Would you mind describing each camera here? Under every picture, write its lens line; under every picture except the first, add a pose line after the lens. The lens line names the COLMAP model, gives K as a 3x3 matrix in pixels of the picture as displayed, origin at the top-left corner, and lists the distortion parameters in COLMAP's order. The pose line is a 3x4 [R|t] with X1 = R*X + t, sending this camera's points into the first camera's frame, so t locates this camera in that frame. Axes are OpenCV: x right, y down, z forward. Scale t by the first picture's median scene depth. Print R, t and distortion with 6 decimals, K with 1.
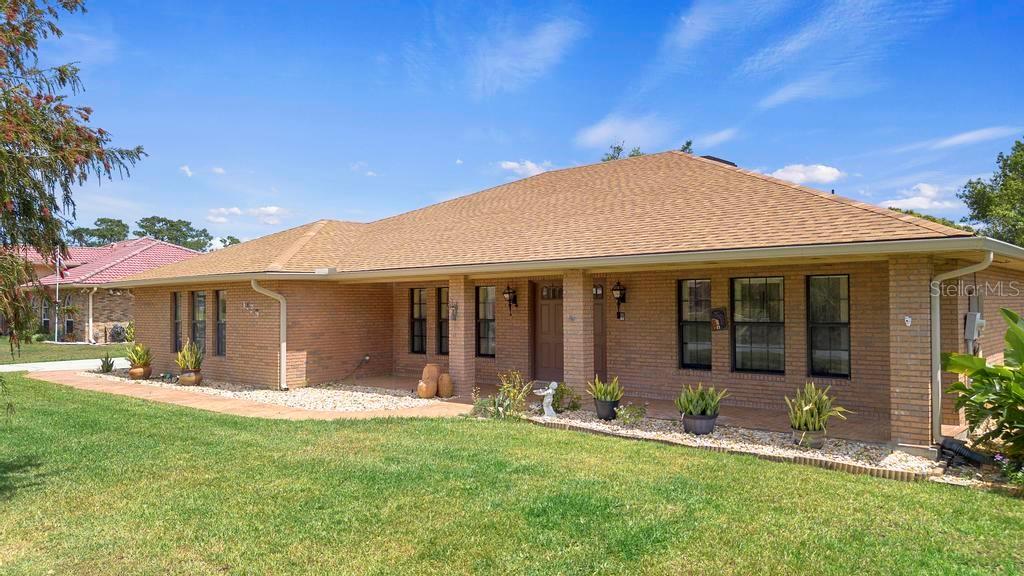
lens RADIAL K [[720.1, 0, 501.9], [0, 720.1, 289.5], [0, 0, 1]] dist [0.003485, 0.005057]
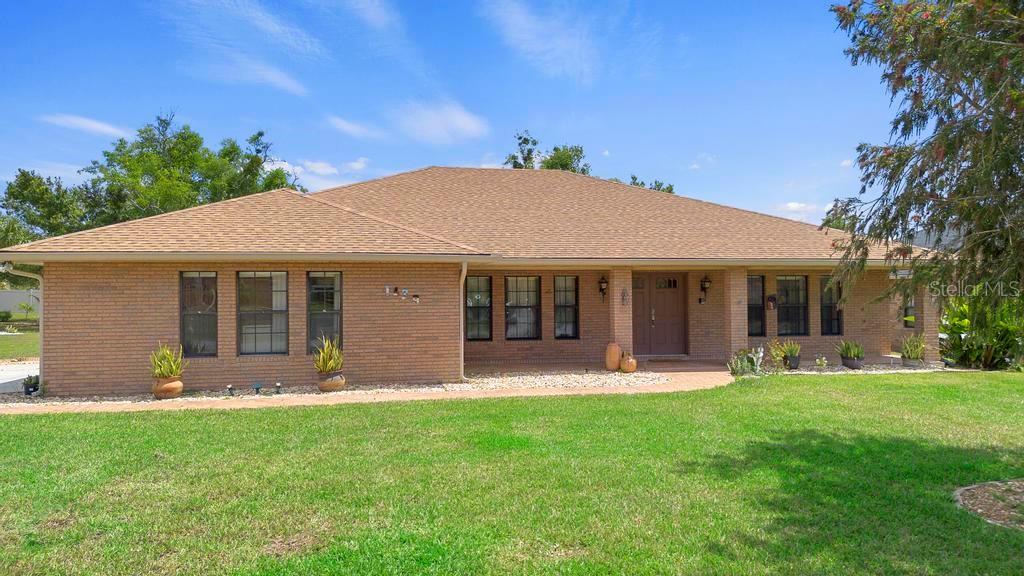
lens RADIAL K [[720.1, 0, 512.1], [0, 720.1, 289.9], [0, 0, 1]] dist [0.003485, 0.005057]
pose [[0.599530, 0.013375, 0.800240, -1.009907], [-0.019568, 0.999806, -0.002050, 0.021715], [-0.800113, -0.014430, 0.599676, 0.406094]]
